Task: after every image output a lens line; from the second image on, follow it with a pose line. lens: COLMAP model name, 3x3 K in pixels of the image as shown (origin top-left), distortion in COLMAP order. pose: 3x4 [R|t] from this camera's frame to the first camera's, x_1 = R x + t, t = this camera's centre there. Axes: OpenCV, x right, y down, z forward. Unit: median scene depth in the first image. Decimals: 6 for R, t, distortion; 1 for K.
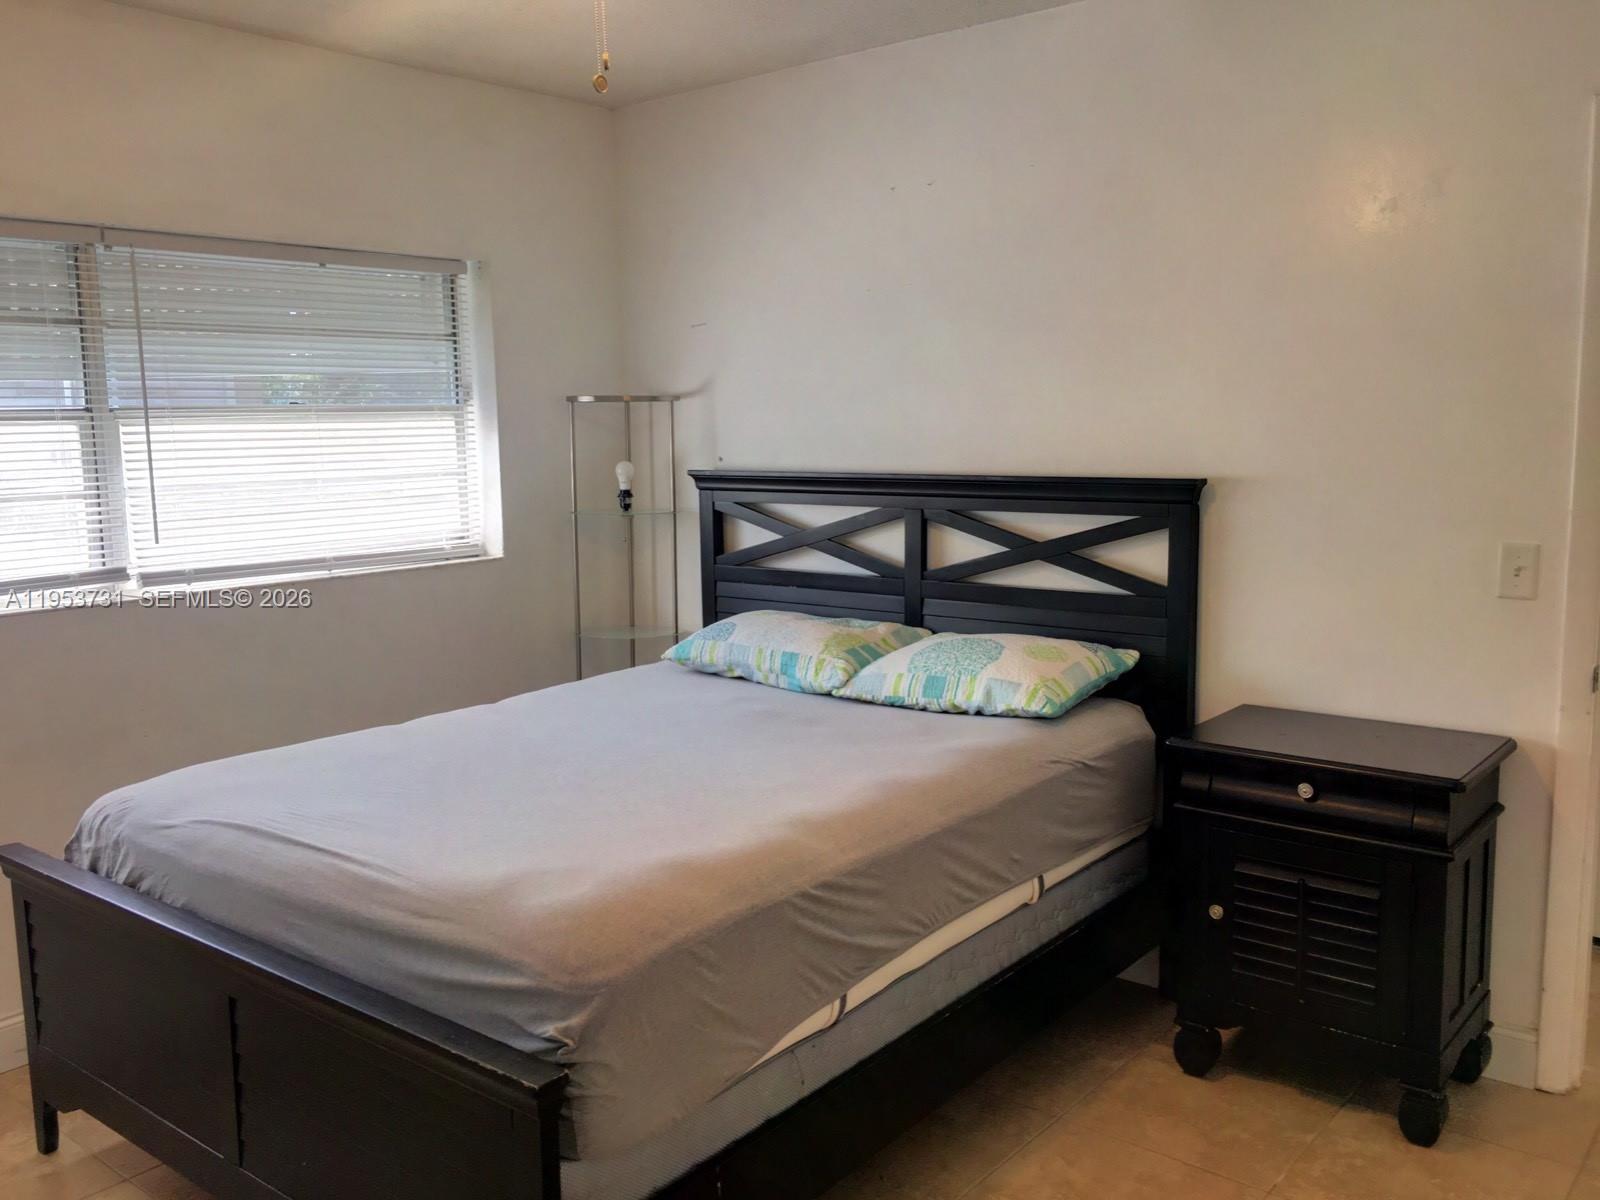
lens RADIAL K [[1365.6, 0, 803.5], [0, 1365.6, 601.7], [0, 0, 1]] dist [0.062277, -0.071252]
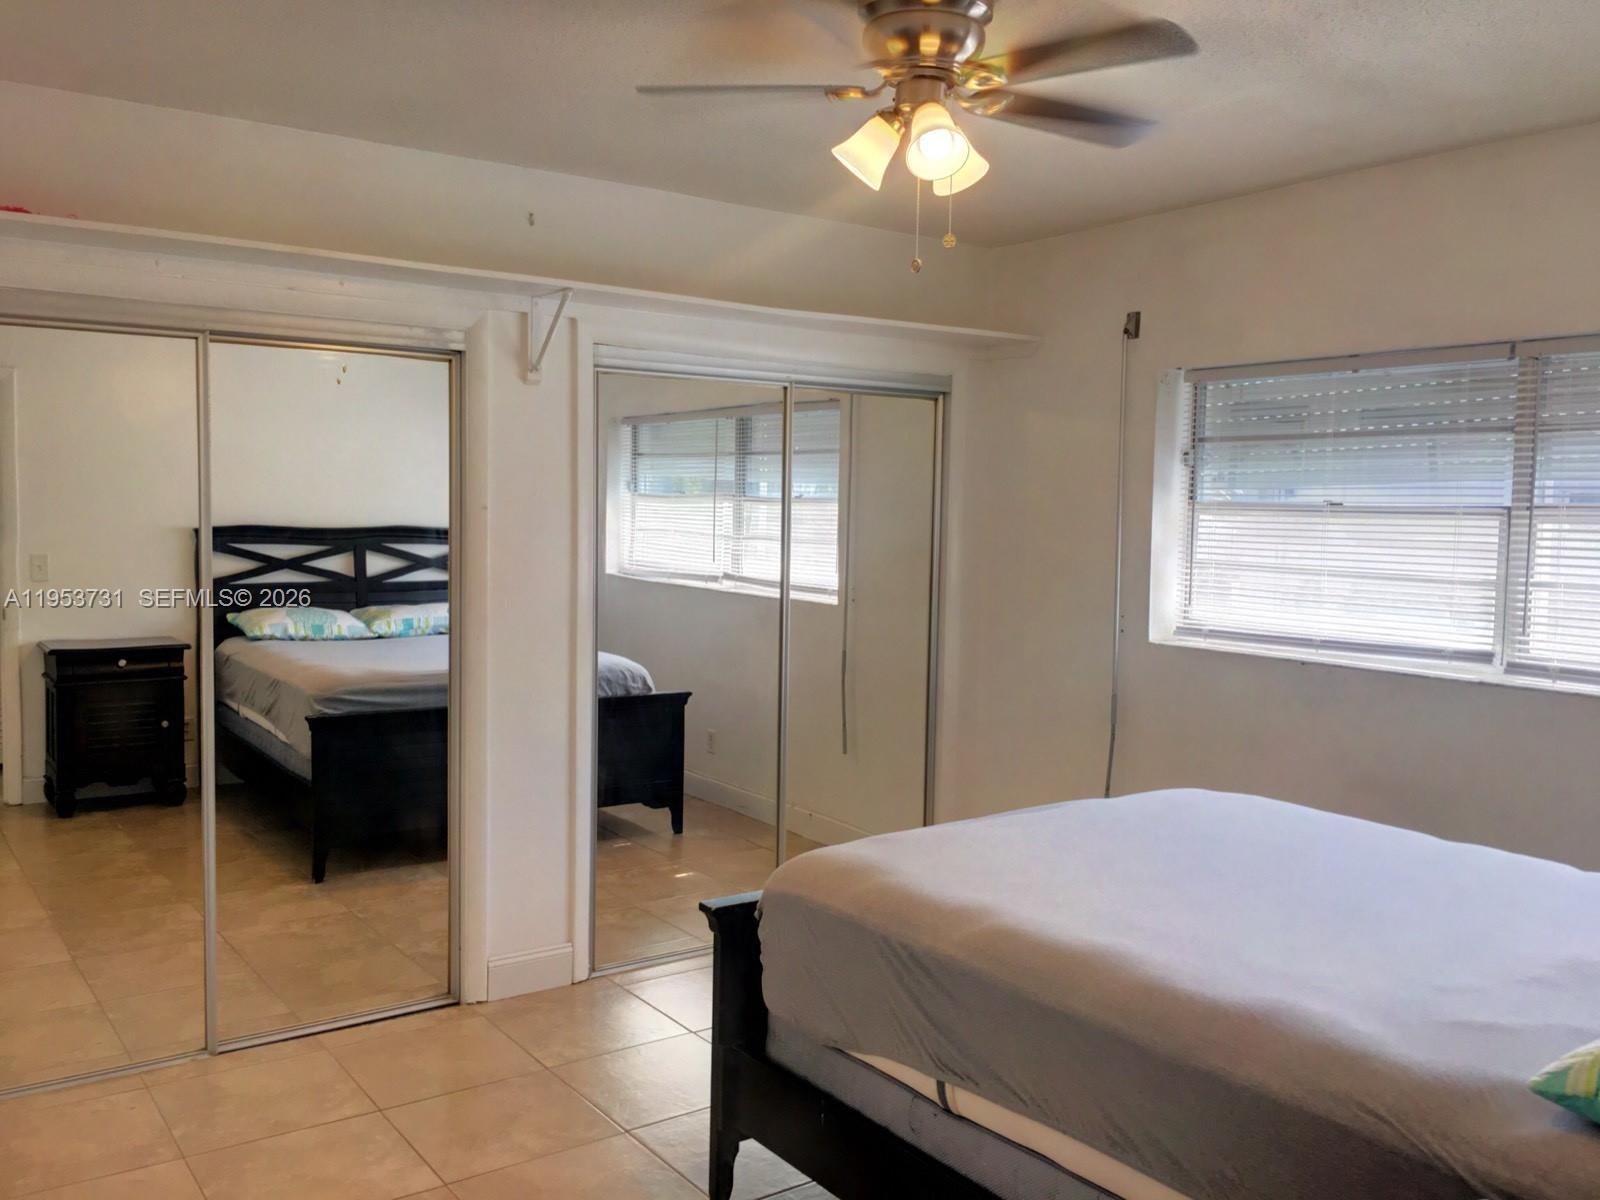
lens RADIAL K [[1365.6, 0, 809.6], [0, 1365.6, 600.5], [0, 0, 1]] dist [0.062277, -0.071252]
pose [[-0.253626, 0.080385, -0.963956, 2.039664], [-0.151219, 0.980993, 0.121593, -0.344717], [0.955409, 0.176608, -0.236650, 2.212239]]
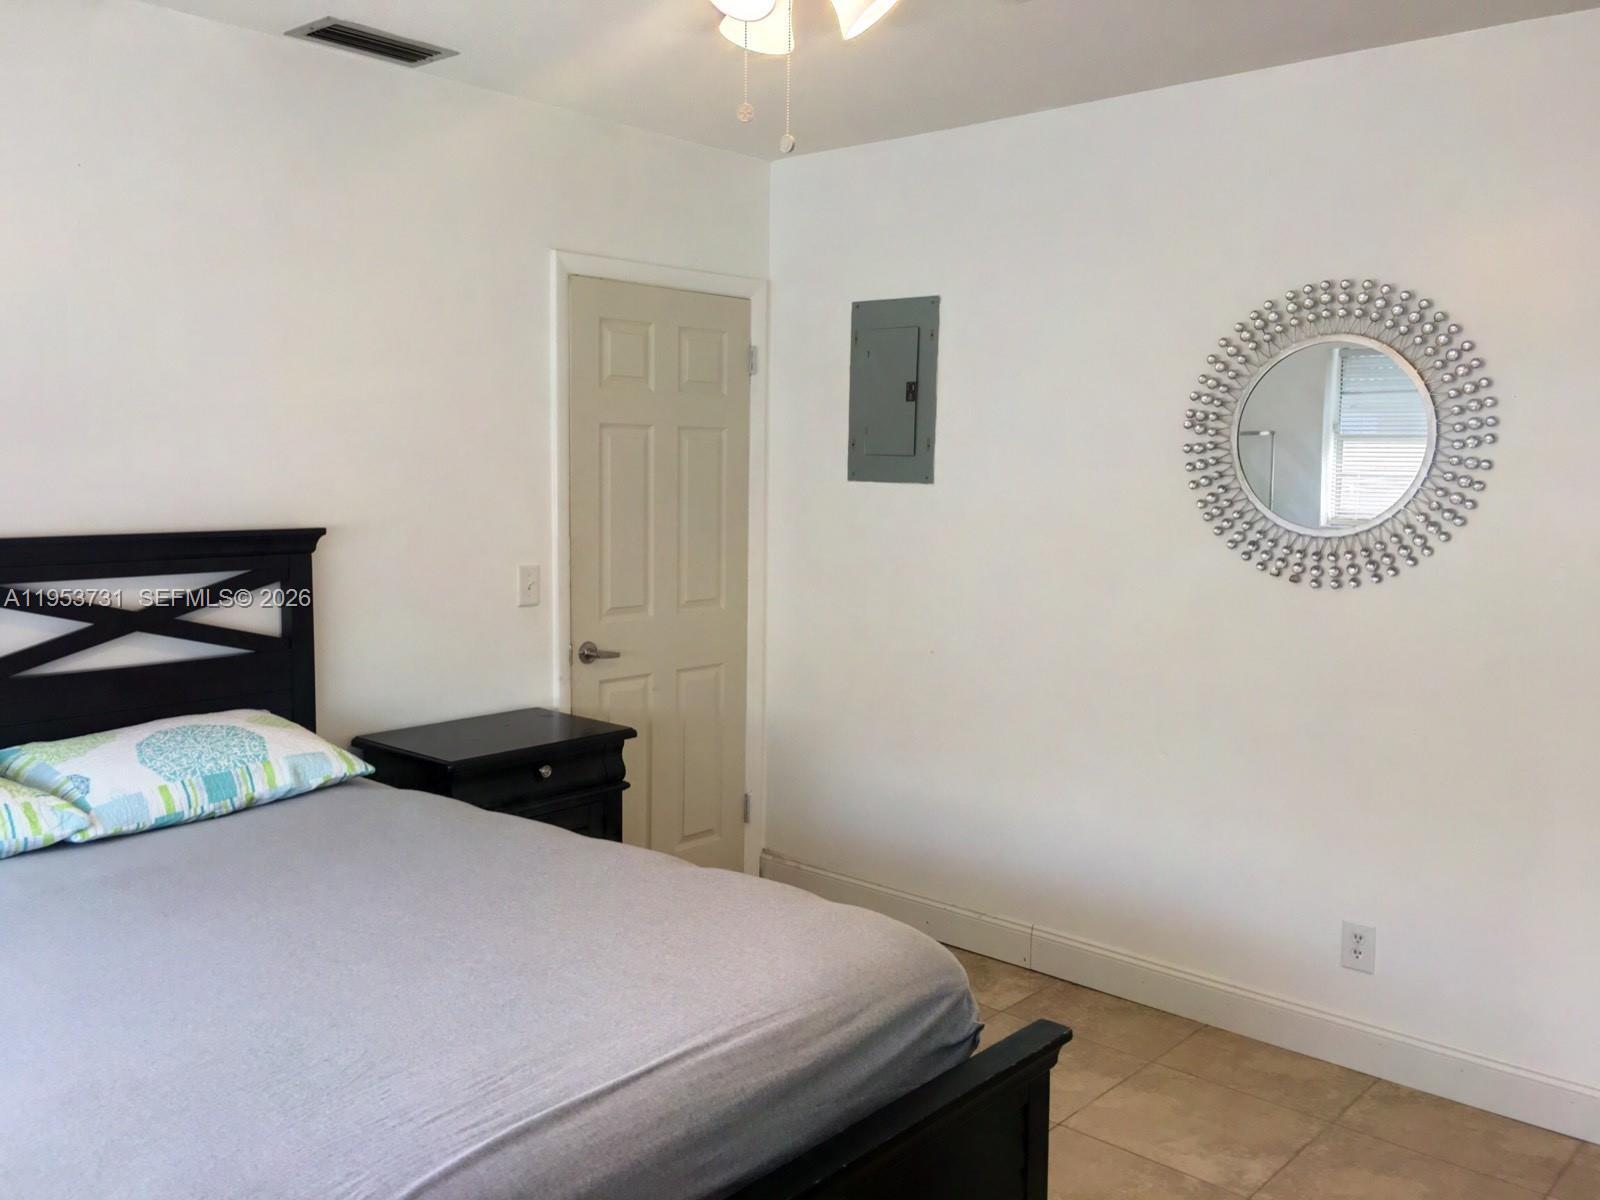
lens RADIAL K [[1365.6, 0, 793.2], [0, 1365.6, 598.0], [0, 0, 1]] dist [0.062277, -0.071252]
pose [[0.038700, -0.087385, 0.995423, -0.688347], [0.120304, 0.989330, 0.082173, -0.075371], [-0.991983, 0.116573, 0.048800, 0.569994]]
